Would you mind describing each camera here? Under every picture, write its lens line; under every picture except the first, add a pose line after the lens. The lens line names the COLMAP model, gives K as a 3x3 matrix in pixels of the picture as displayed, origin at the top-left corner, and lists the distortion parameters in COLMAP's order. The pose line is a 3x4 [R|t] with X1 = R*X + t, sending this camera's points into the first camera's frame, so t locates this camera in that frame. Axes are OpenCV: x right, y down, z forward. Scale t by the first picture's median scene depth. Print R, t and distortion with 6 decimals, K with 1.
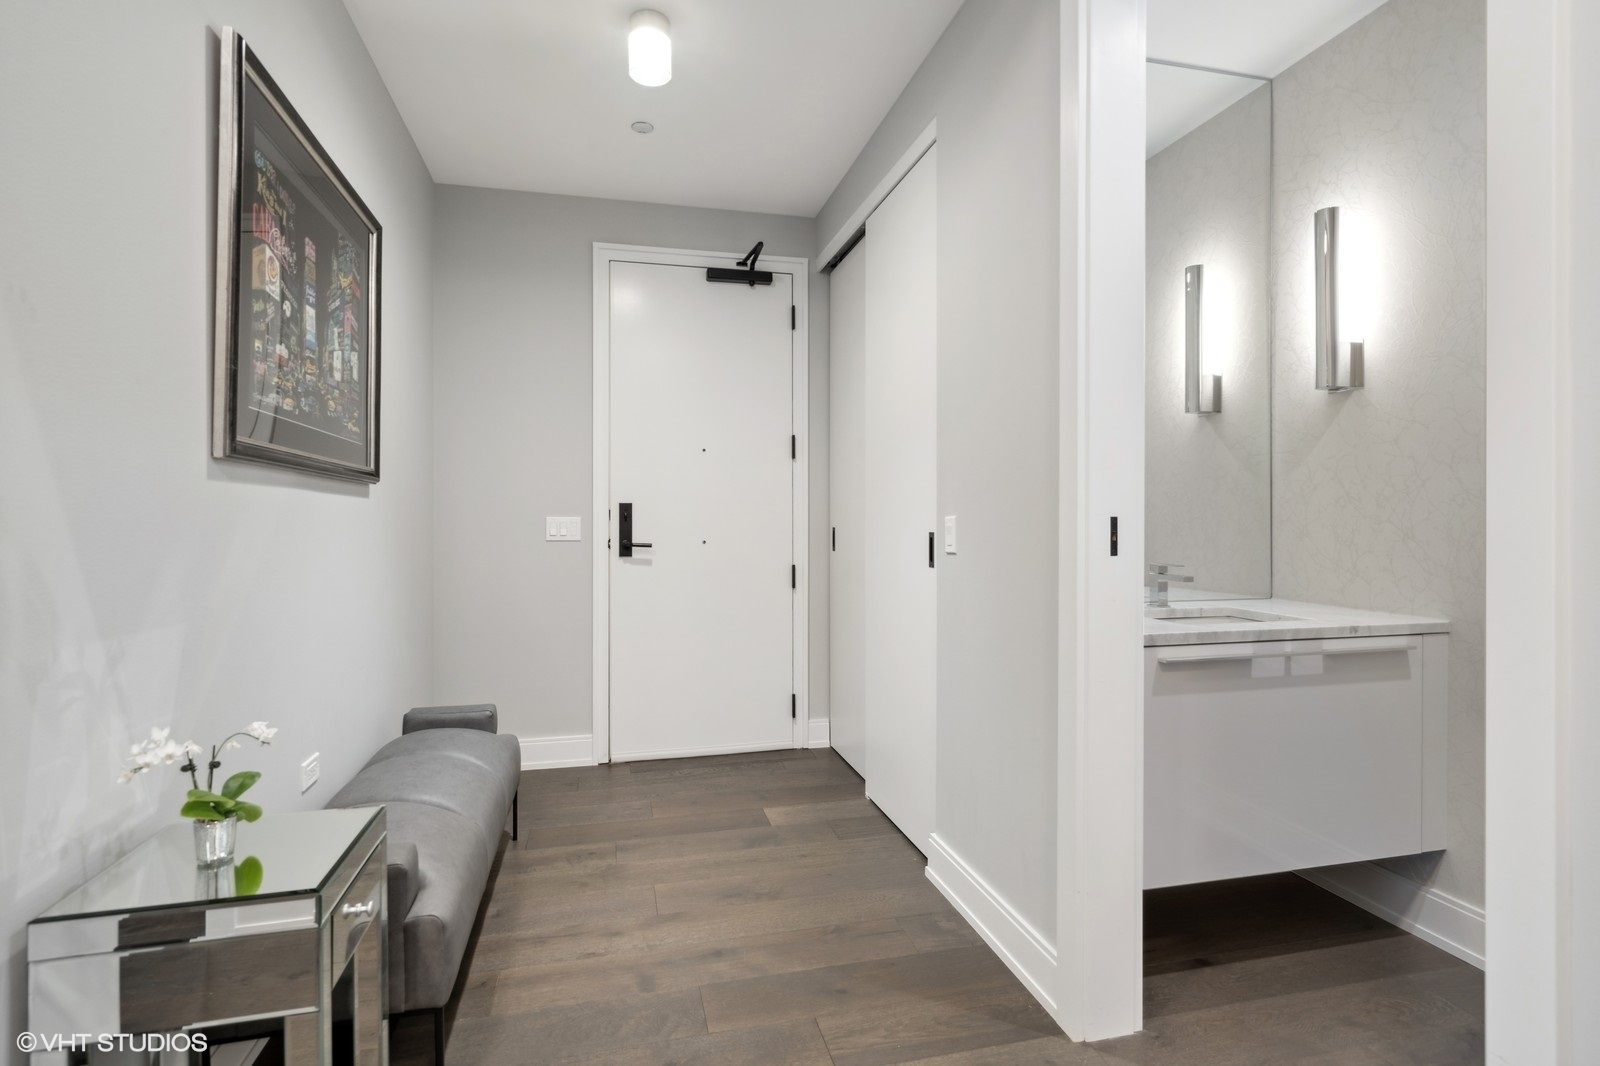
lens RADIAL K [[782.6, 0, 783.6], [0, 782.6, 523.3], [0, 0, 1]] dist [0.001728, -0.000688]
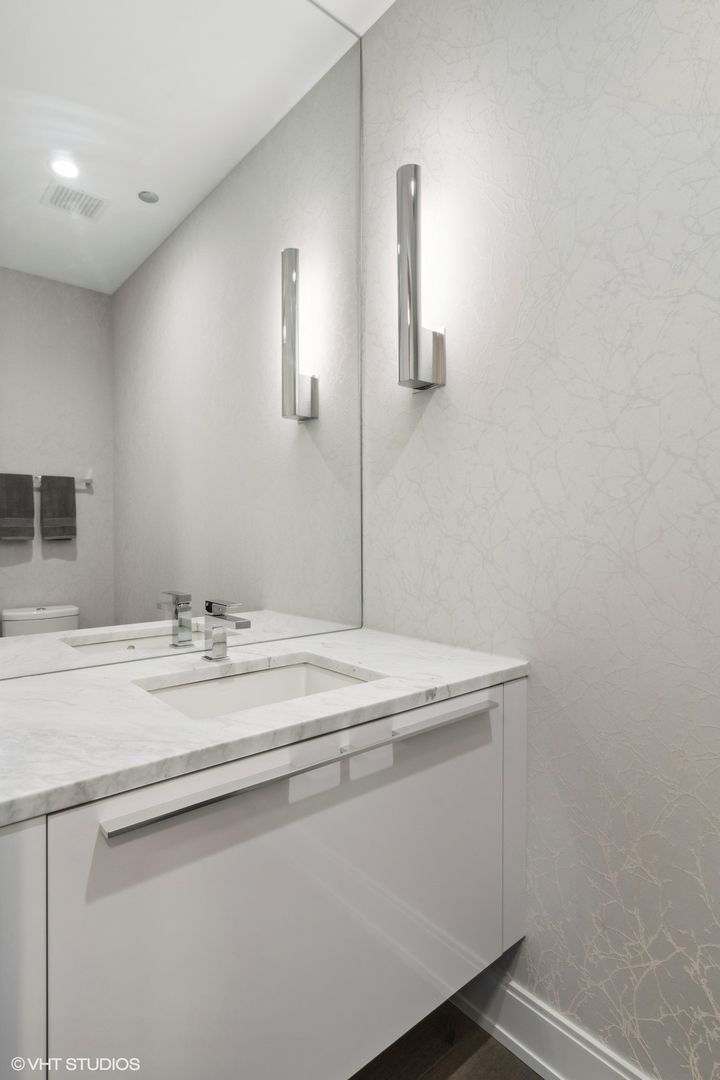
lens RADIAL K [[528.3, 0, 362.8], [0, 528.3, 539.8], [0, 0, 1]] dist [0.001728, -0.000688]
pose [[0.894529, -0.007063, 0.446954, 0.398994], [0.002993, 0.999947, 0.009811, -0.010189], [-0.447000, -0.007439, 0.894503, 0.520044]]
